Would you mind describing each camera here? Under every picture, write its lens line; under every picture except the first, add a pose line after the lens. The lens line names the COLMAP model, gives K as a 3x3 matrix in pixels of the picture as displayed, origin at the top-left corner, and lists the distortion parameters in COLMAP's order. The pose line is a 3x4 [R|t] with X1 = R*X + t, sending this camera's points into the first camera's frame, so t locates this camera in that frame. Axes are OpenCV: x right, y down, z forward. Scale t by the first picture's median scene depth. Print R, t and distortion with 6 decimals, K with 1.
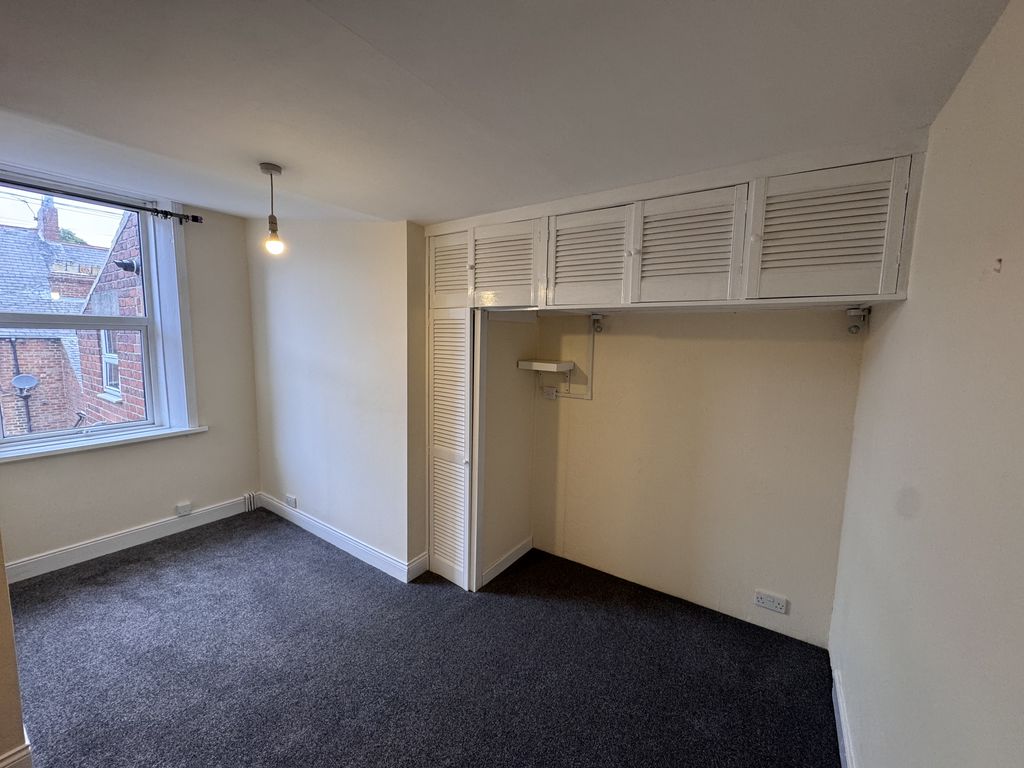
lens RADIAL K [[411.9, 0, 511.0], [0, 411.9, 381.1], [0, 0, 1]] dist [-0.001851, -0.000129]
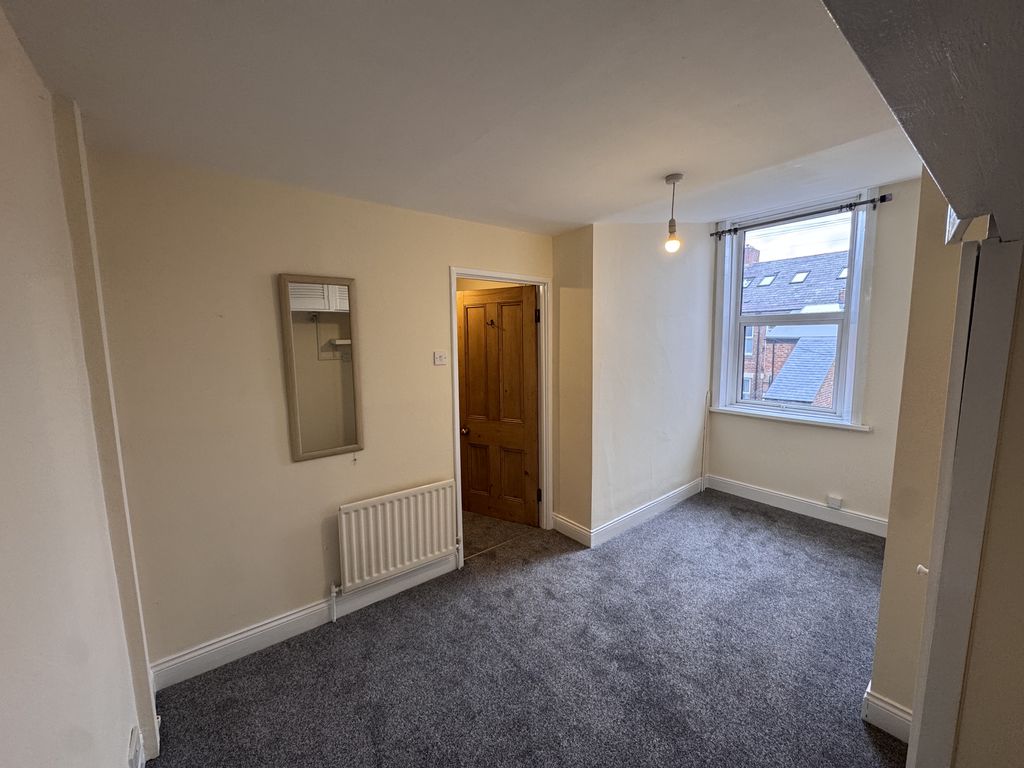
lens RADIAL K [[411.9, 0, 511.0], [0, 411.9, 381.1], [0, 0, 1]] dist [-0.001851, -0.000129]
pose [[-0.292994, 0.093705, -0.951511, 0.424079], [-0.095822, 0.987297, 0.126735, -0.035449], [0.951301, 0.128309, -0.280293, 0.582817]]
